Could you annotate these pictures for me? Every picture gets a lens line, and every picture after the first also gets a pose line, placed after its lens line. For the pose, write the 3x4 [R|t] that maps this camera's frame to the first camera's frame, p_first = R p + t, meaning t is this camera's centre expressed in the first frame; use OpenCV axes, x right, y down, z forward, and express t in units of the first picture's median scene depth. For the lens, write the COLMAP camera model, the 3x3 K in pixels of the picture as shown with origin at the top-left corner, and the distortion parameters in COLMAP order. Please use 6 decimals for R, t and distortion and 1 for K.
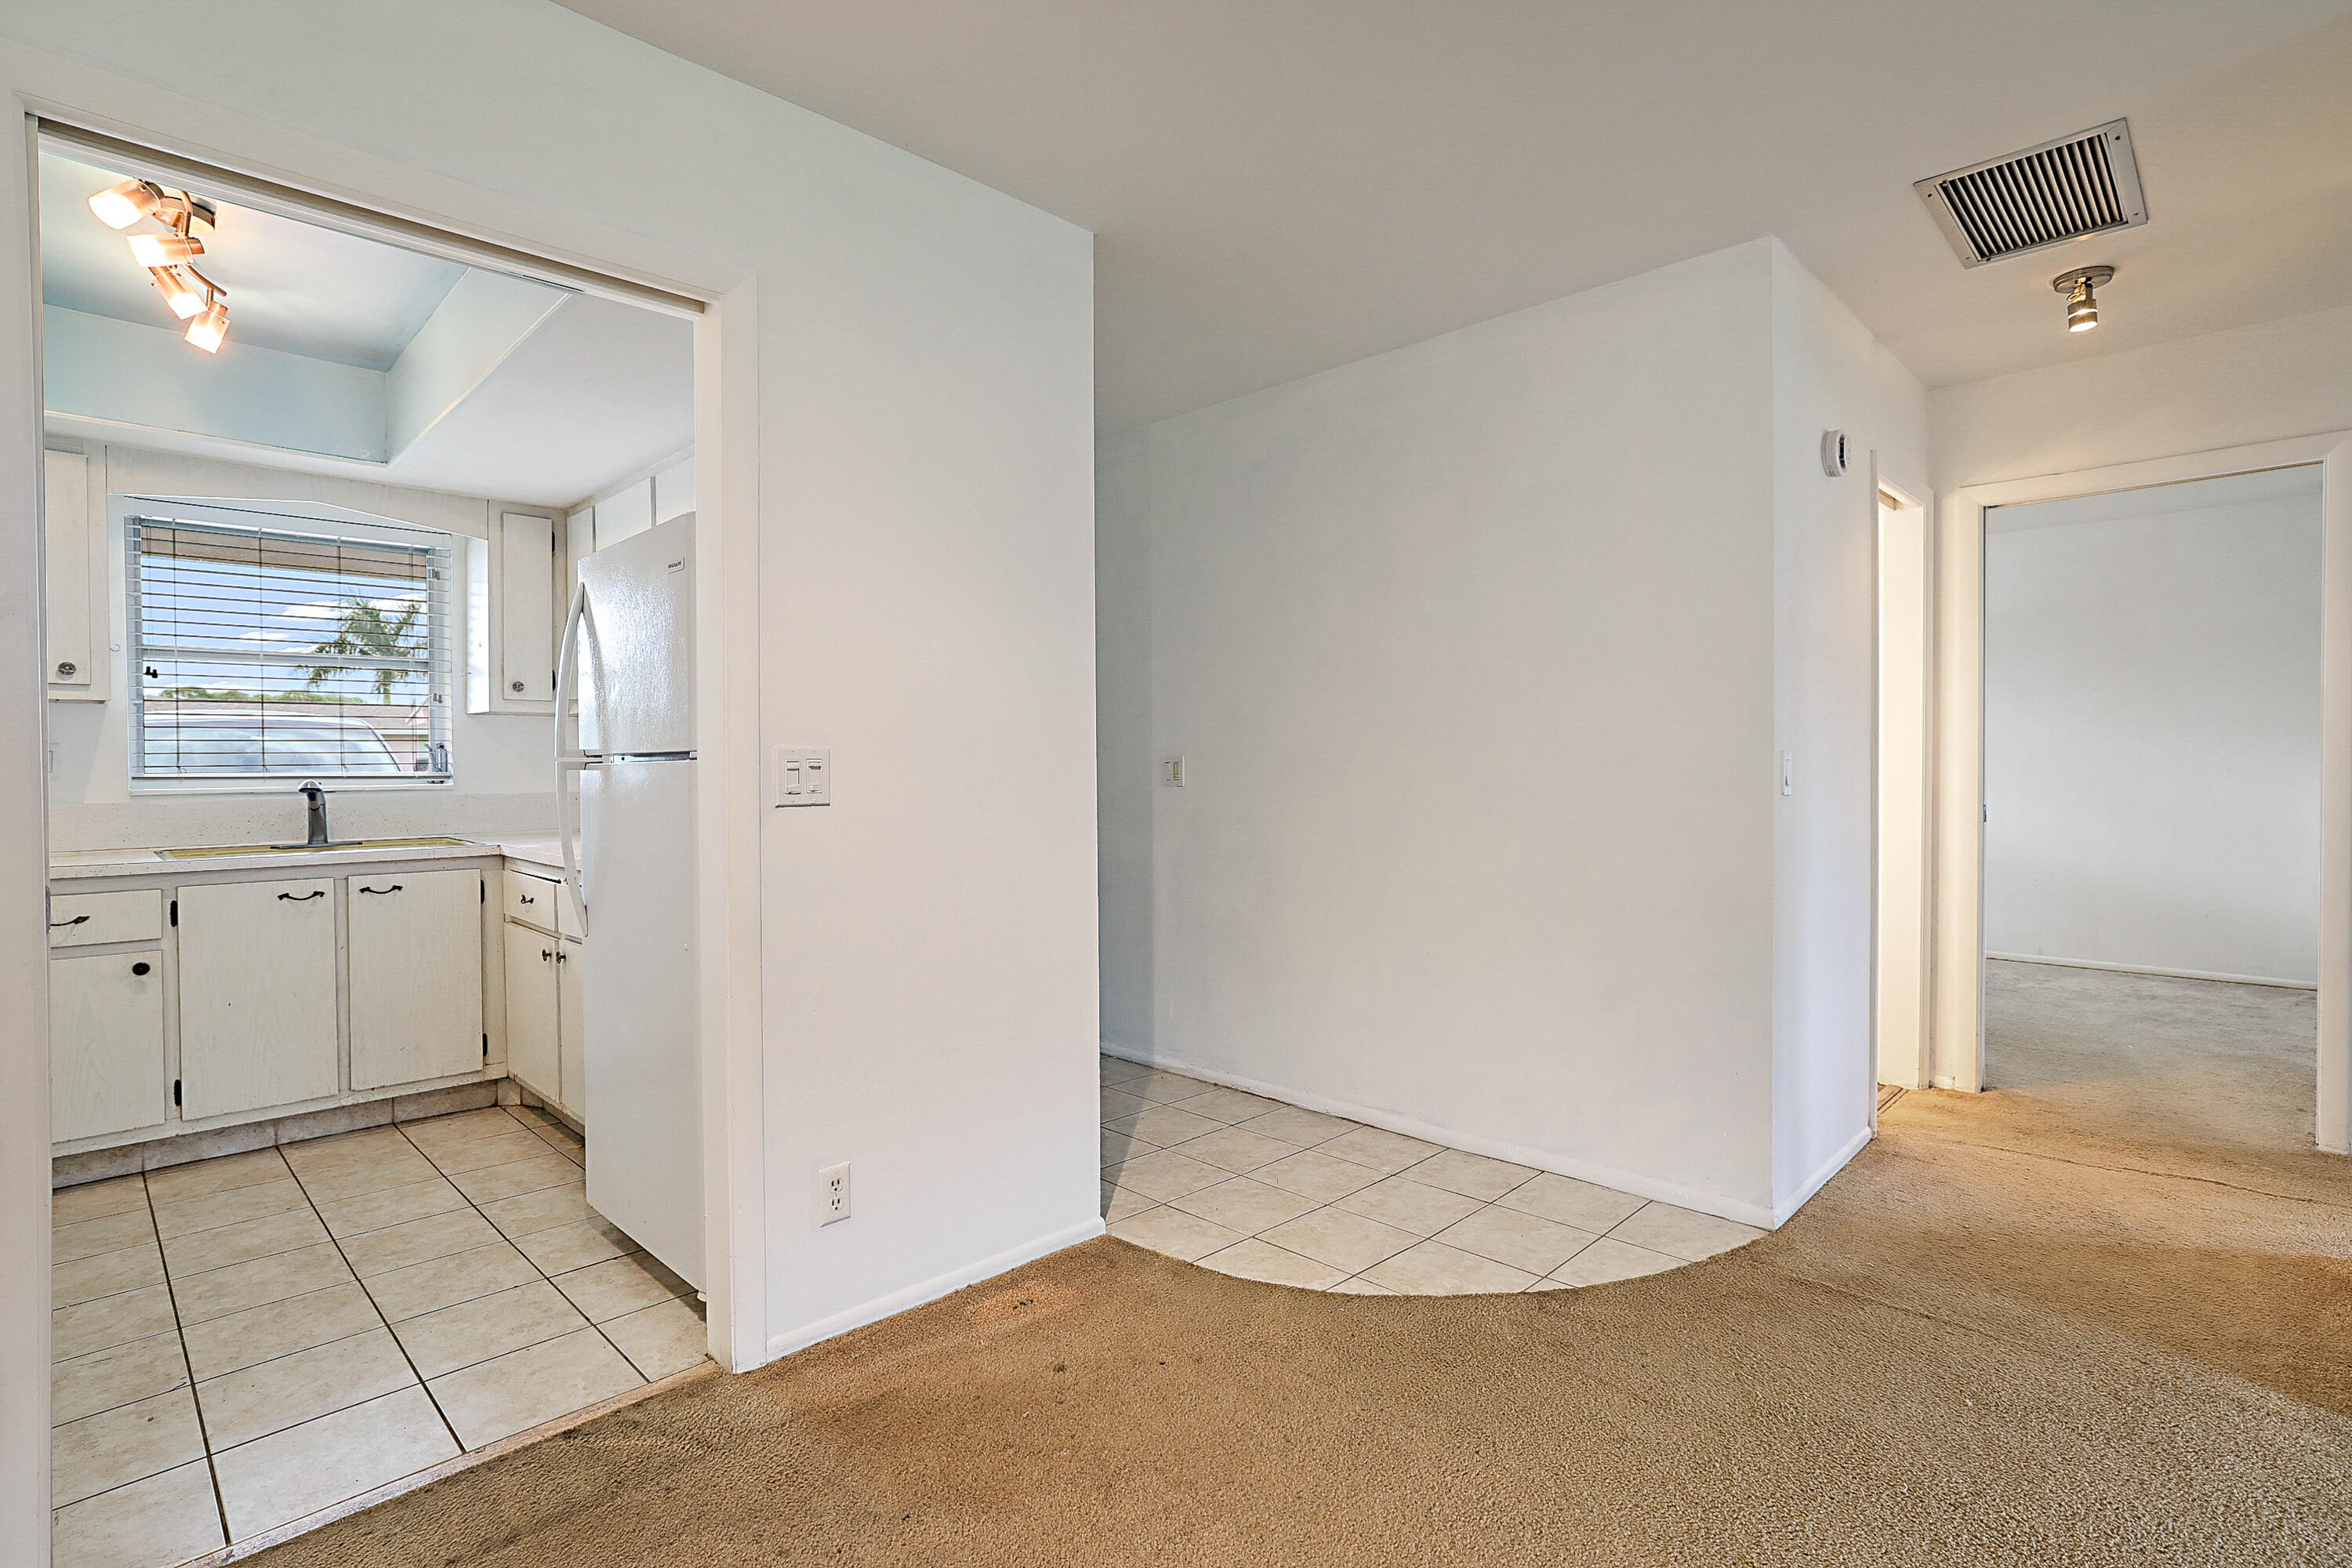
lens RADIAL K [[1094.3, 0, 1176.0], [0, 1094.3, 784.0], [0, 0, 1]] dist [-0.005367, -0.000152]
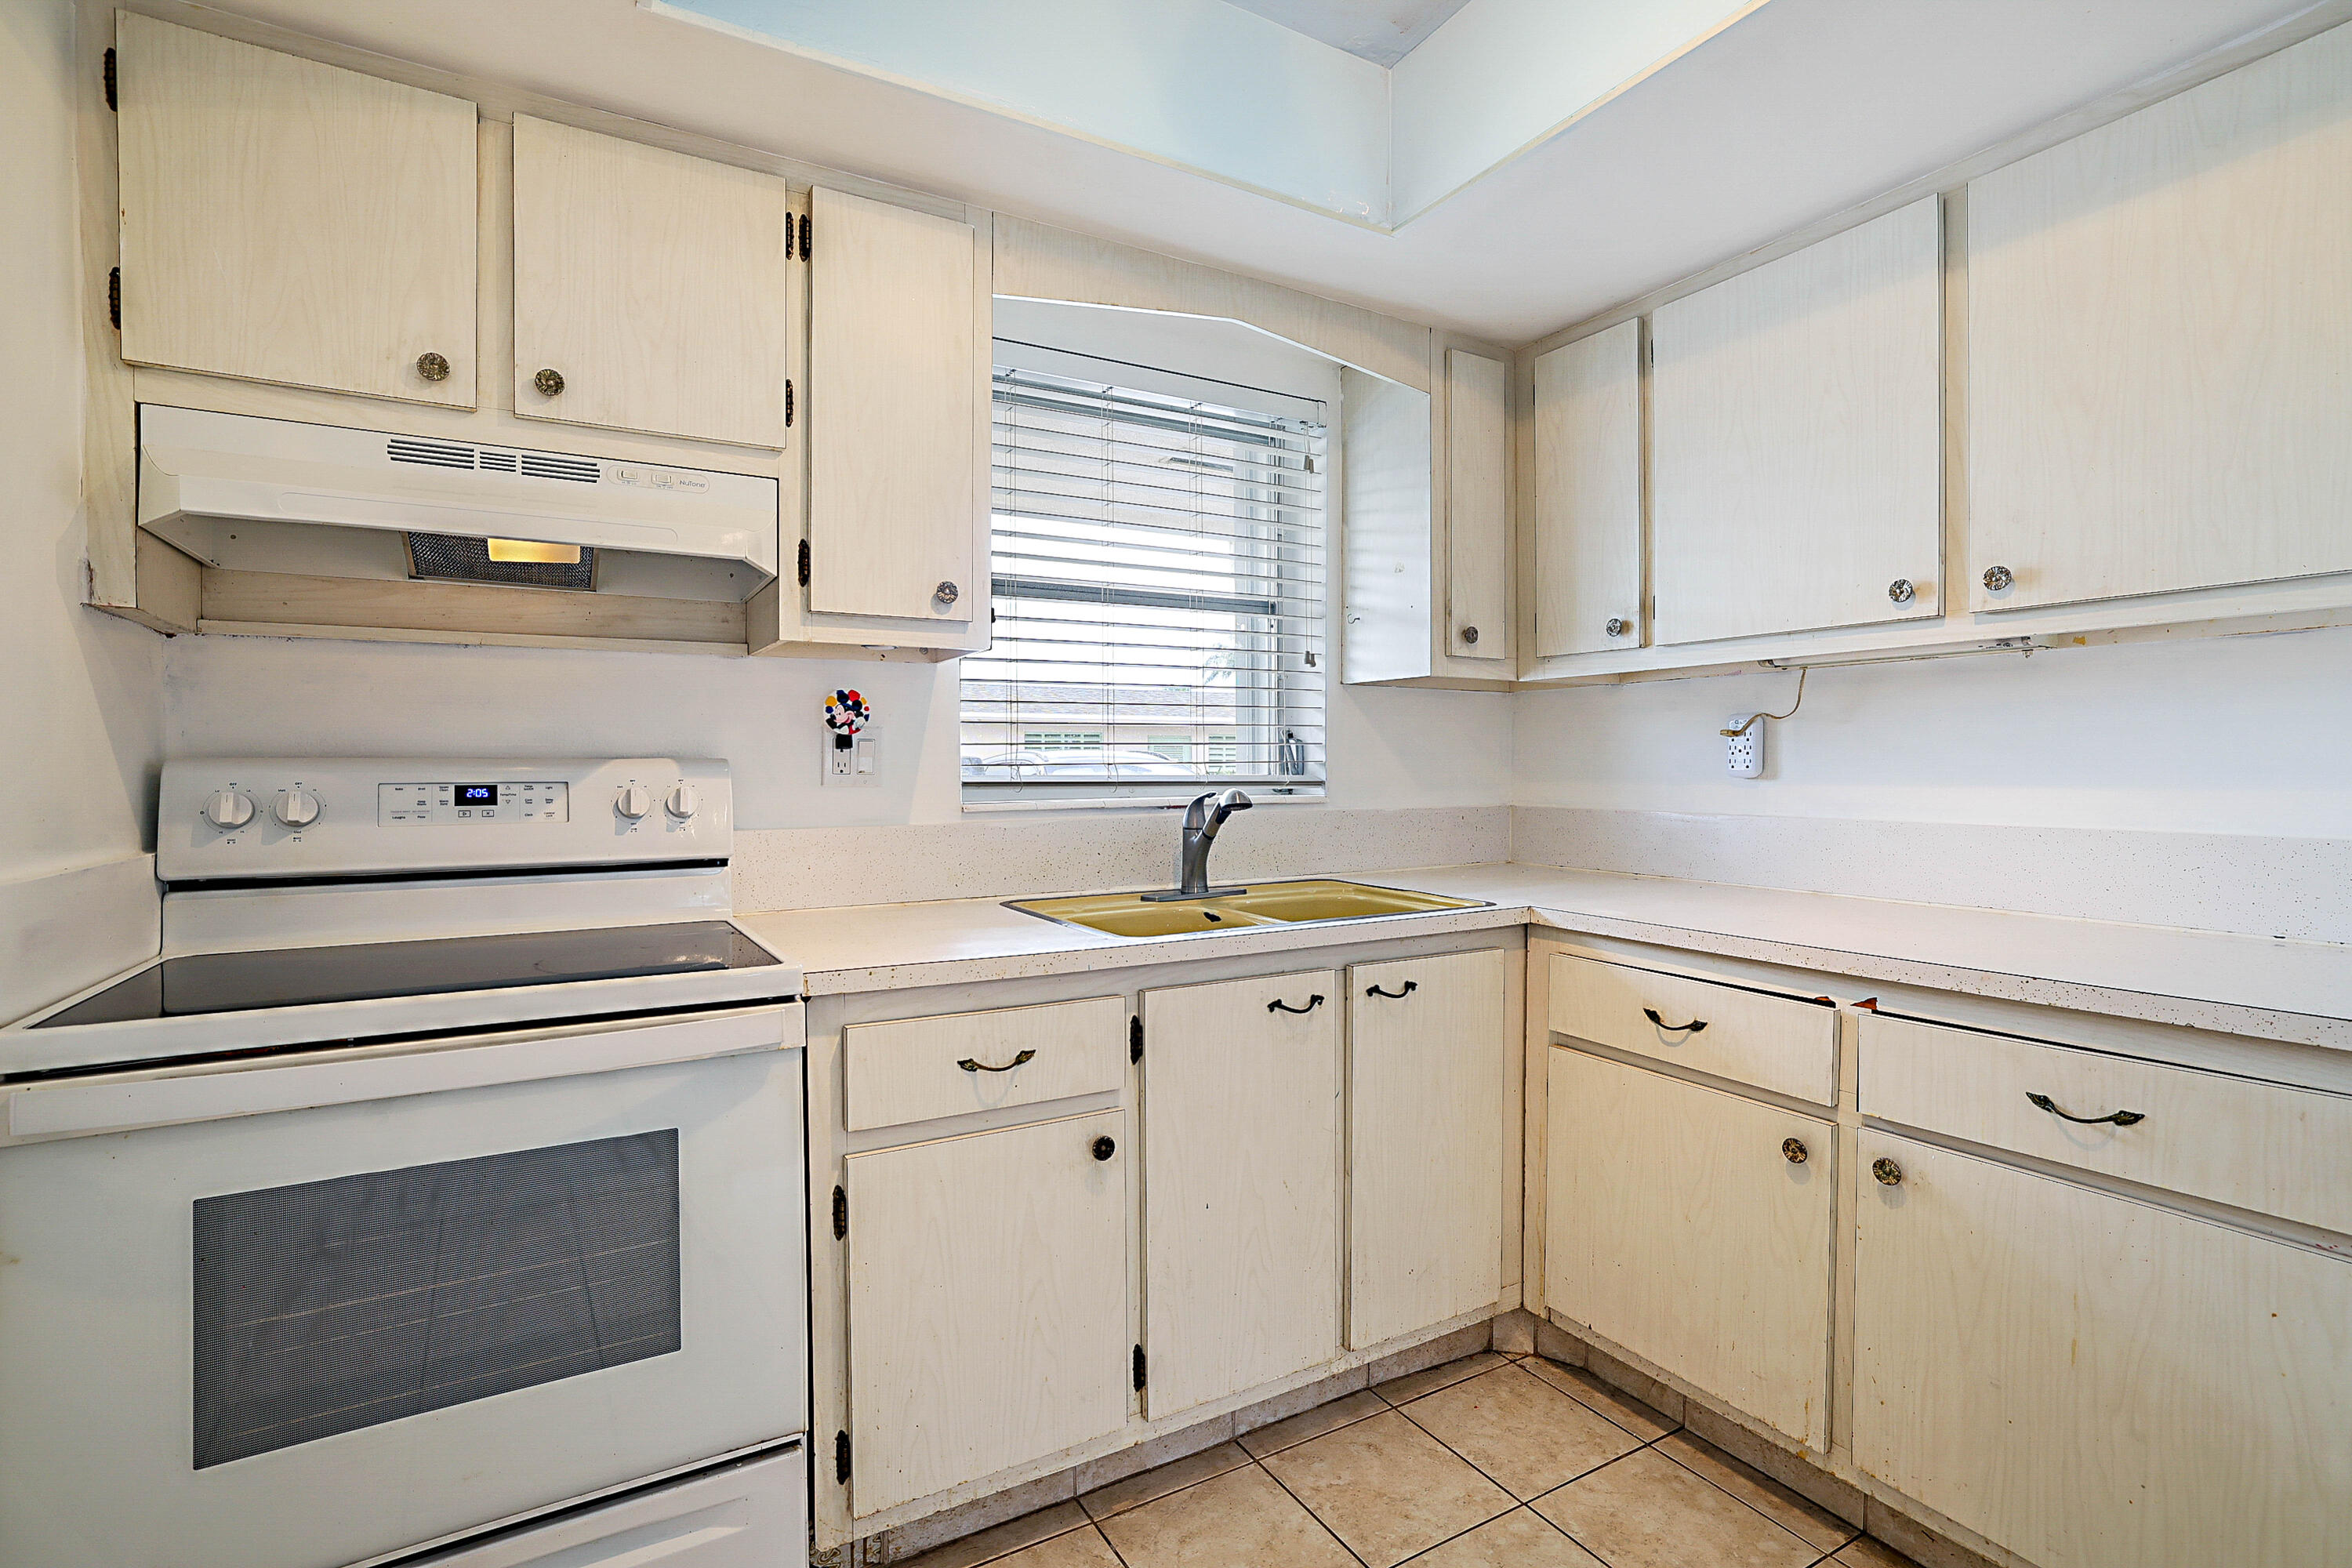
lens RADIAL K [[1048.7, 0, 1173.5], [0, 1048.7, 776.5], [0, 0, 1]] dist [-0.045713, 0.000029]
pose [[0.969517, 0.007450, -0.244912, -0.706137], [-0.009337, 0.999935, -0.006547, -0.006591], [0.244847, 0.008634, 0.969523, 0.459231]]
